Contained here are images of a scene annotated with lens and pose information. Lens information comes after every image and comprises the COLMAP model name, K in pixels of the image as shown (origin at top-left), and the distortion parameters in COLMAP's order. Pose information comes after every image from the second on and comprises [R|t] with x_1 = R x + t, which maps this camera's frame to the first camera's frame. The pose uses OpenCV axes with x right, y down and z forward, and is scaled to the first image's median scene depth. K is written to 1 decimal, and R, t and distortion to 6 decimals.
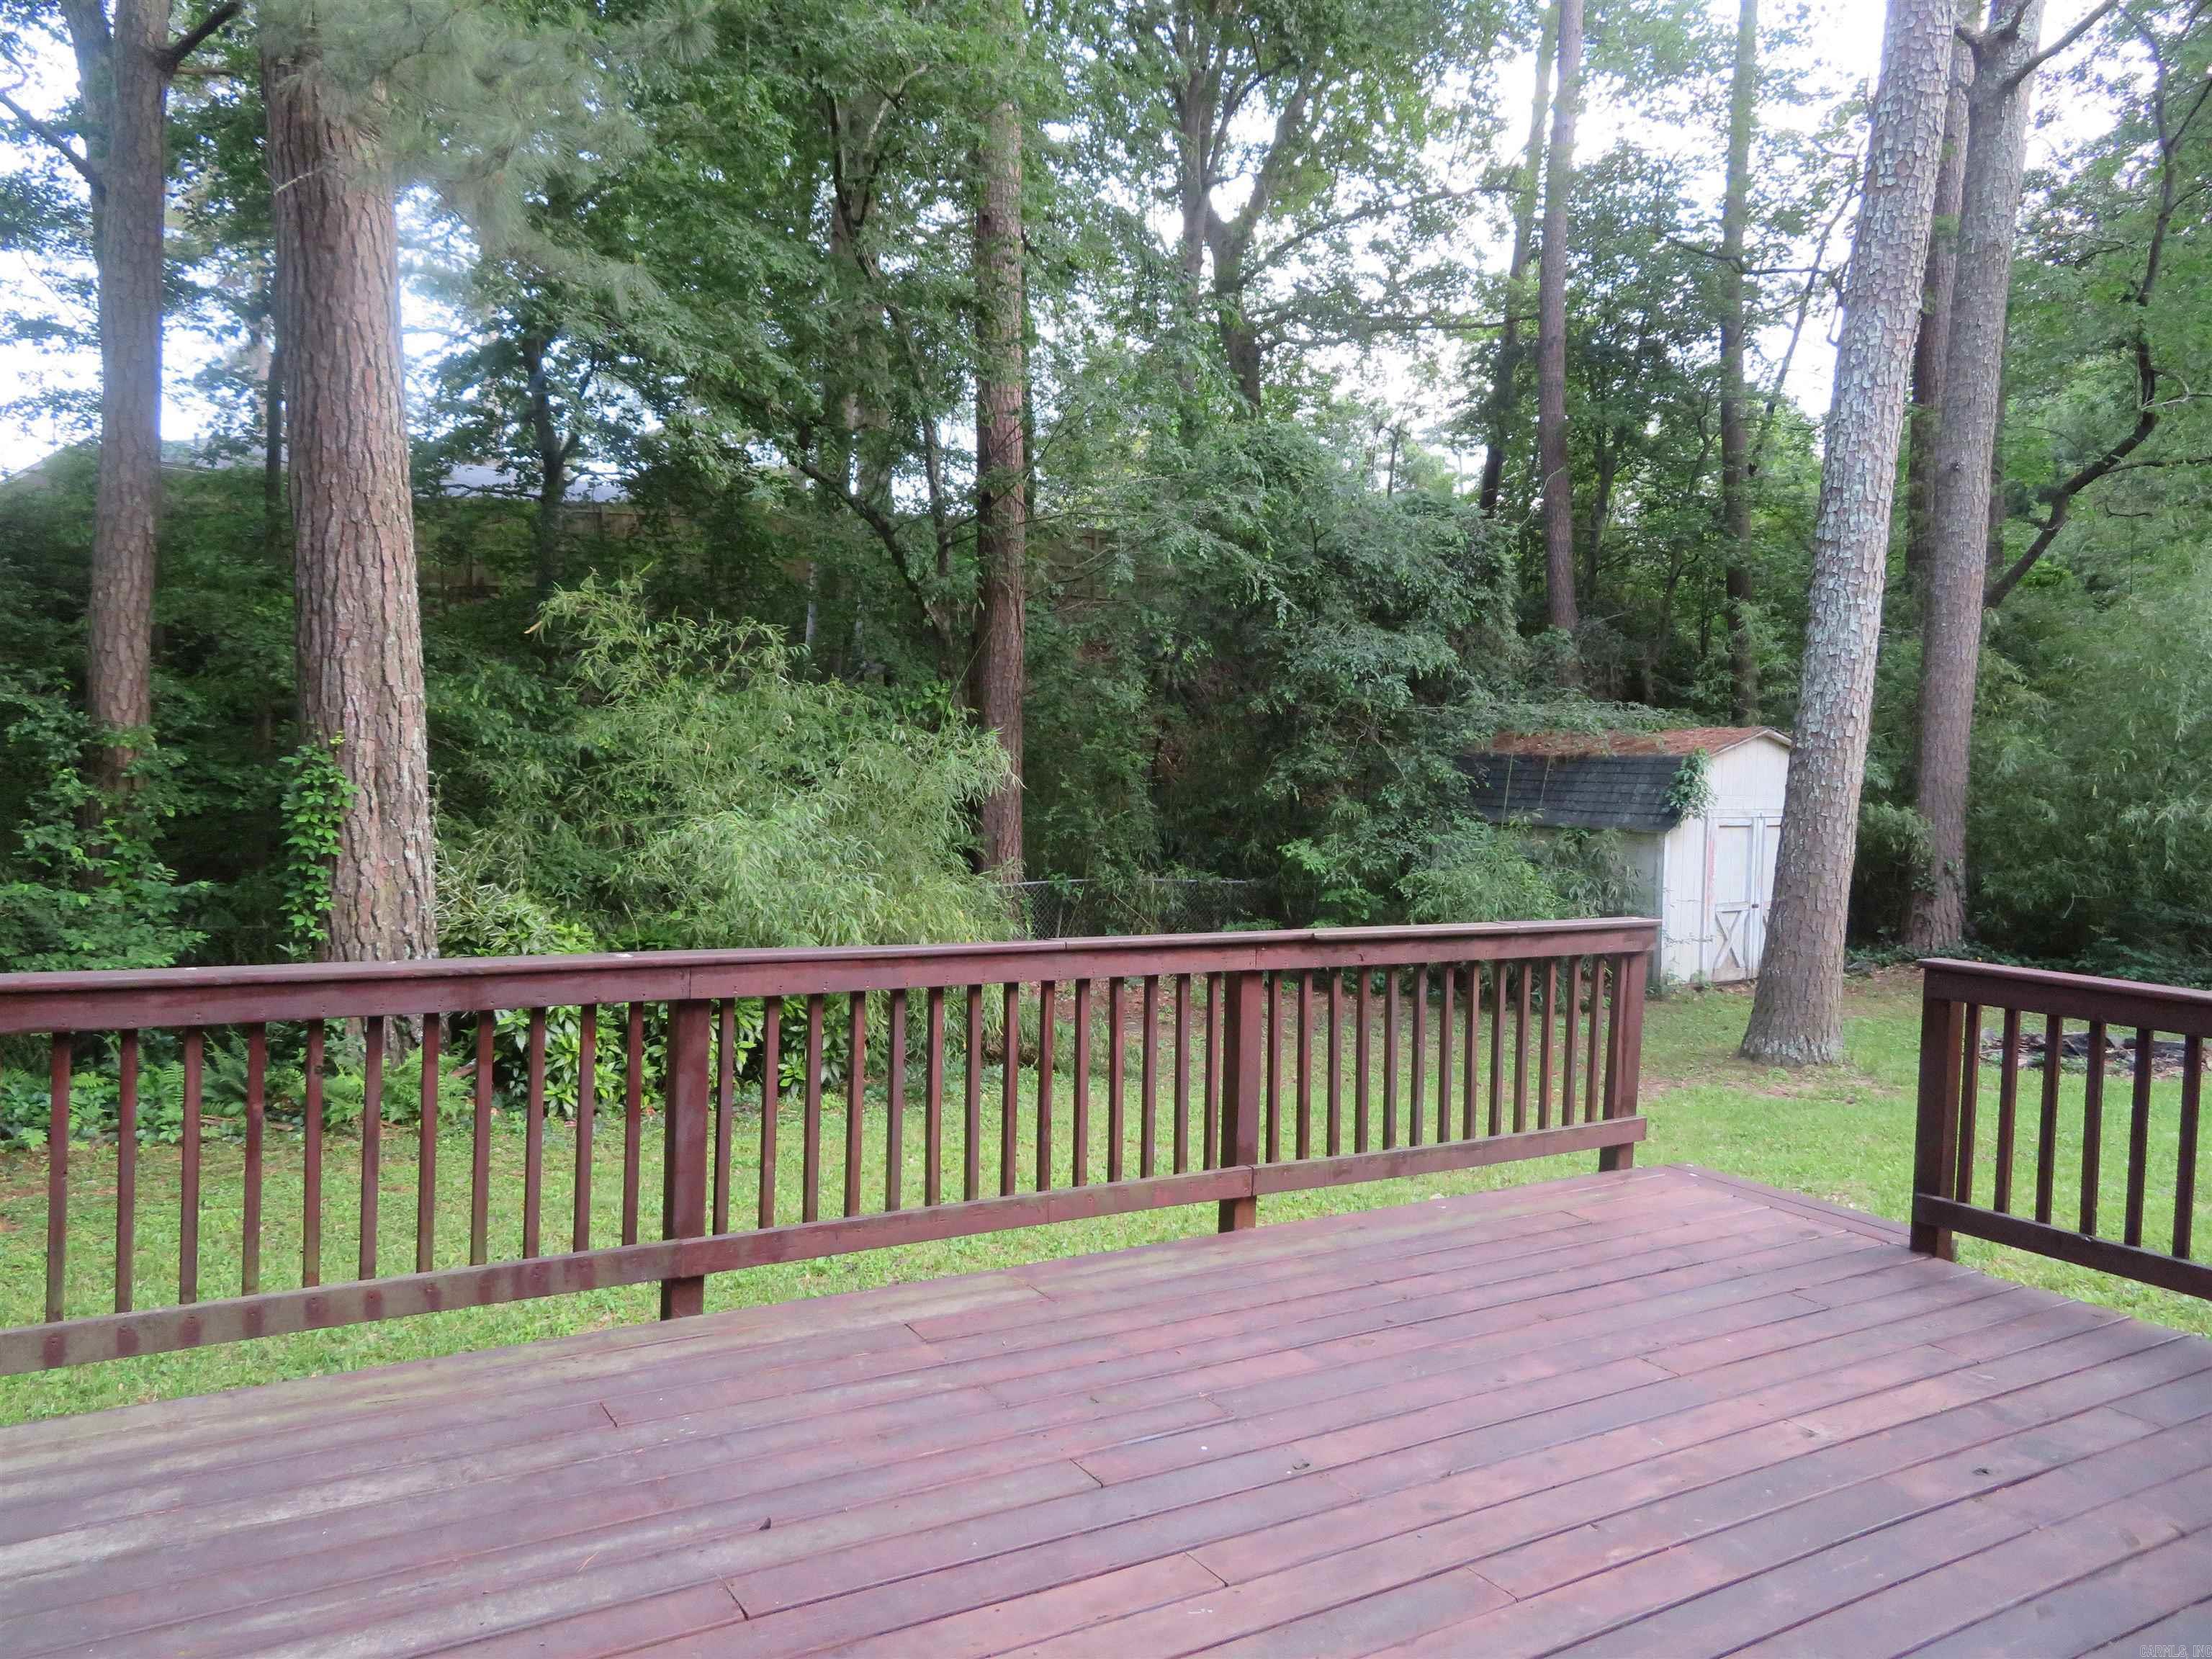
lens RADIAL K [[1637.6, 0, 1106.0], [0, 1637.6, 829.5], [0, 0, 1]] dist [0.001608, 0.002365]
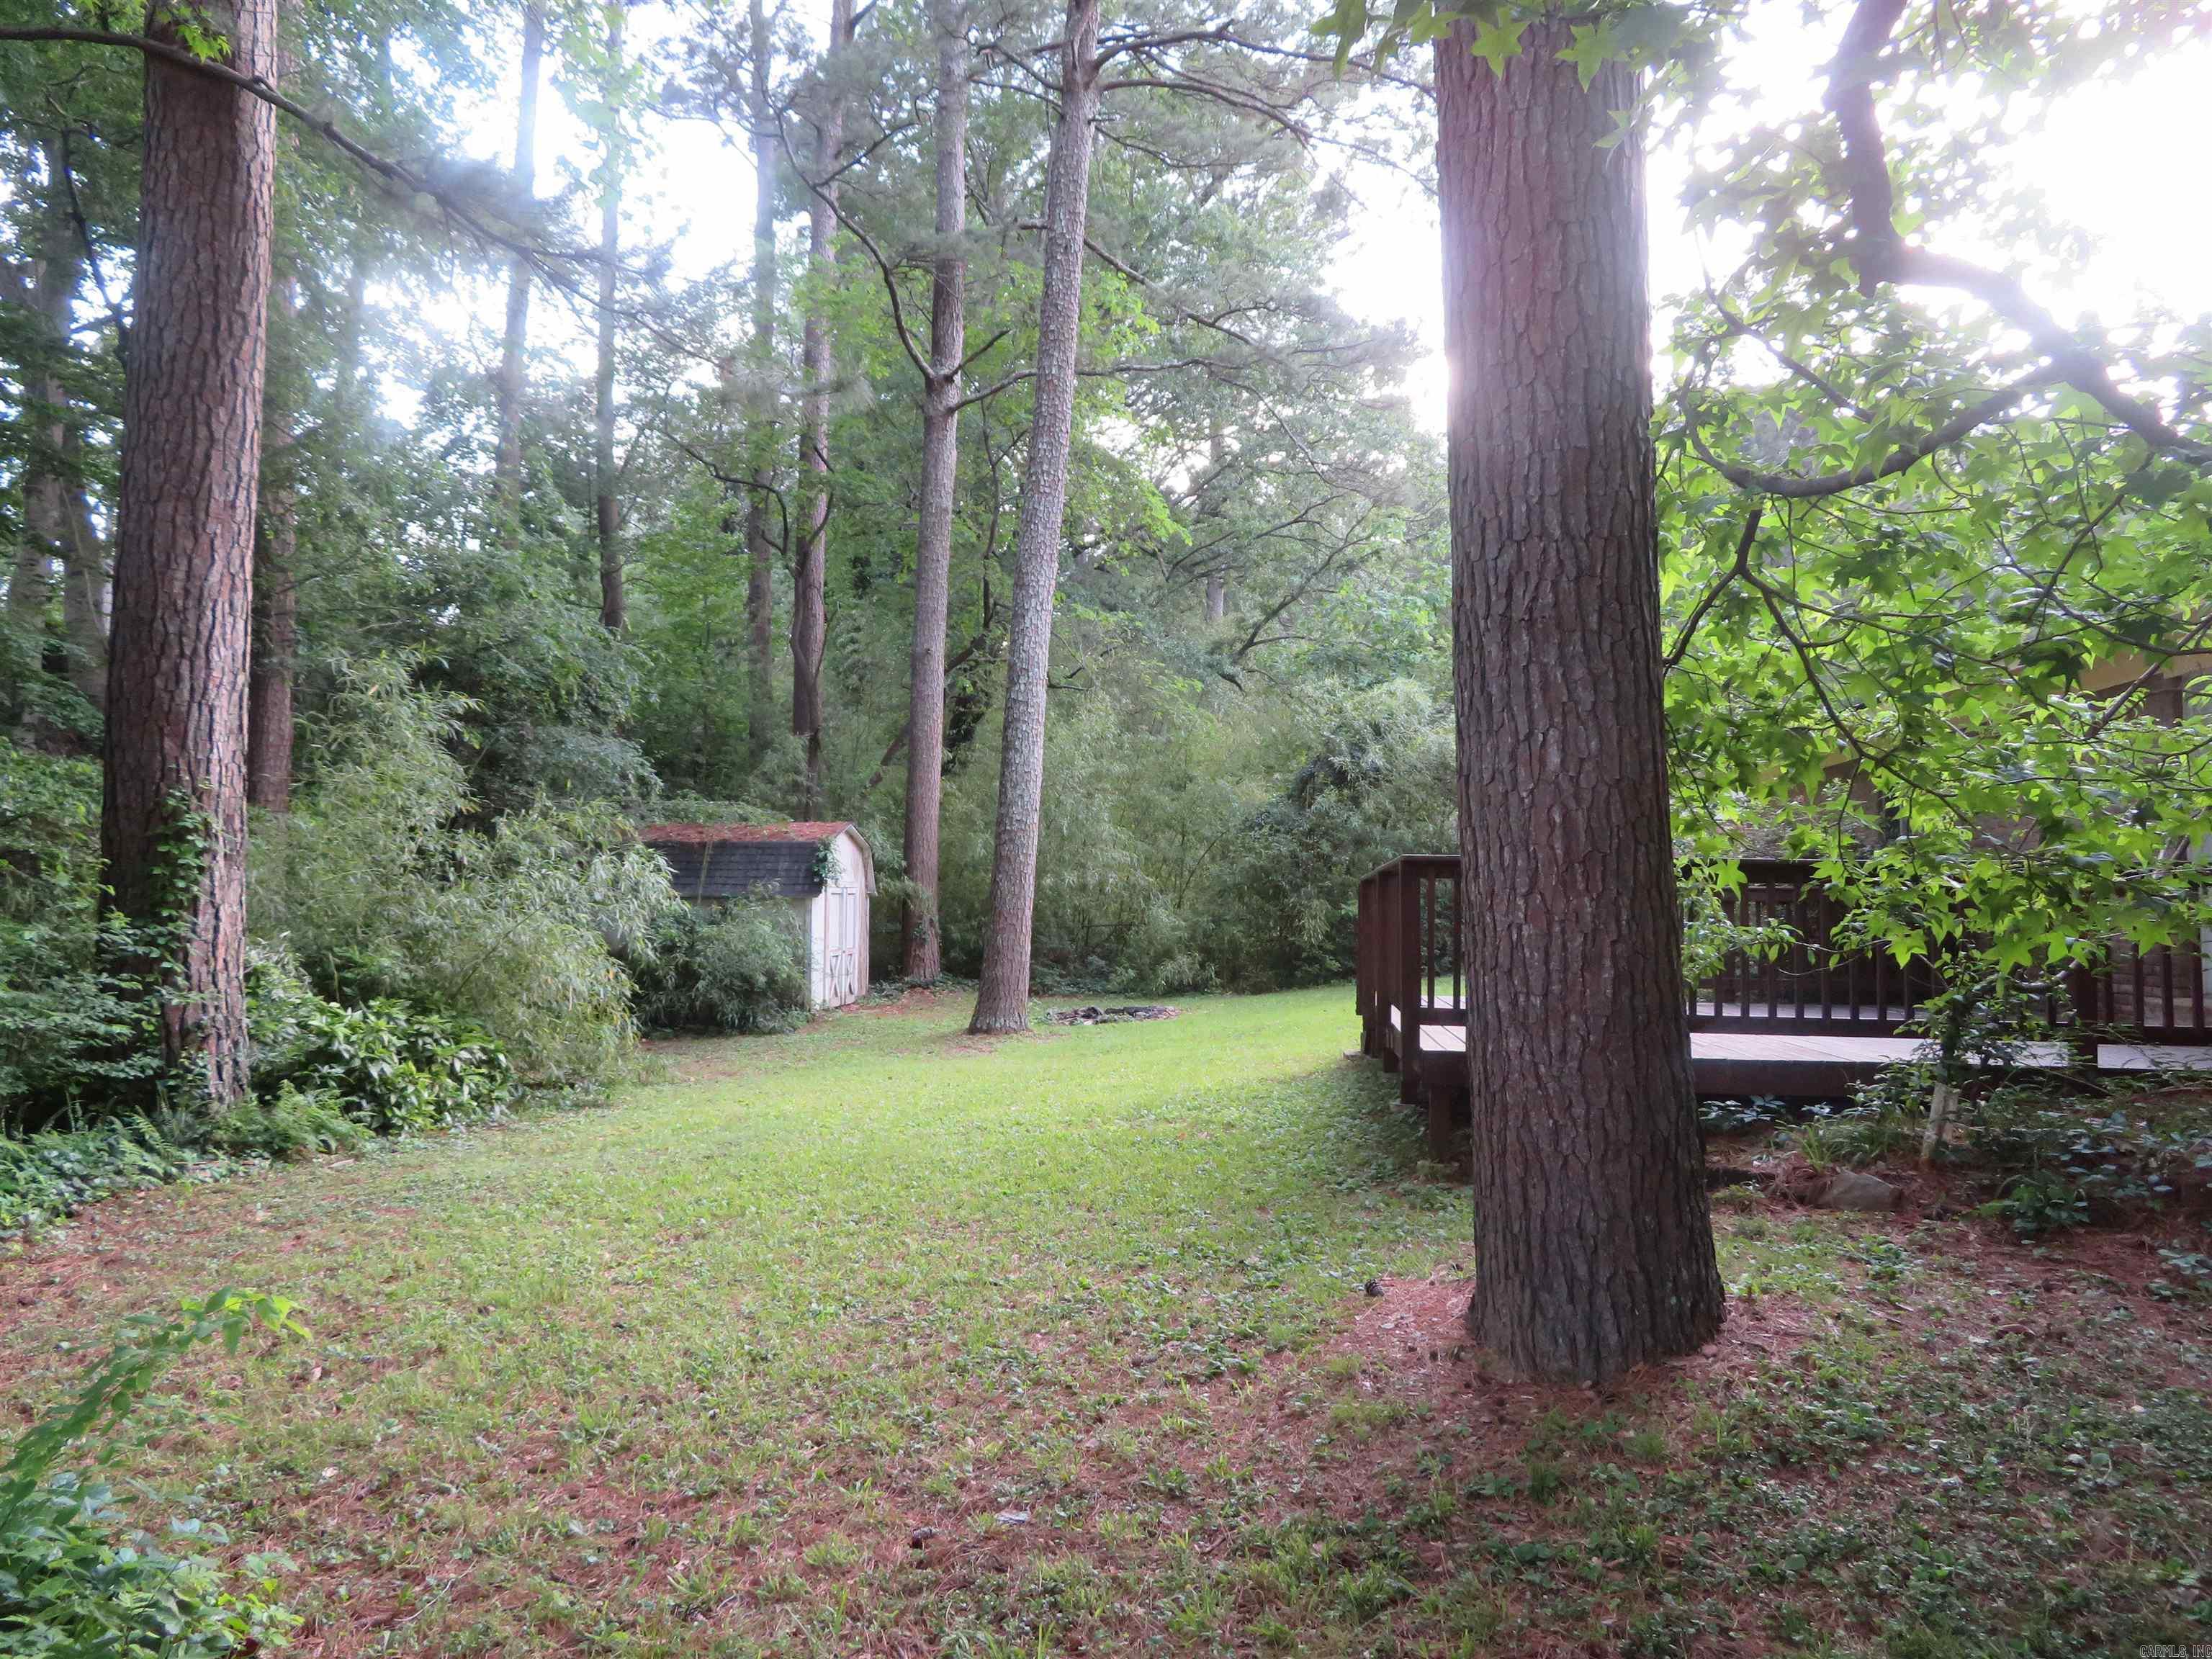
lens RADIAL K [[1637.6, 0, 1106.0], [0, 1637.6, 829.5], [0, 0, 1]] dist [0.001608, 0.002365]
pose [[0.600980, 0.016624, 0.799091, -0.936712], [0.048364, 0.997195, -0.057119, 0.055989], [-0.797799, 0.072974, 0.598491, -0.035319]]
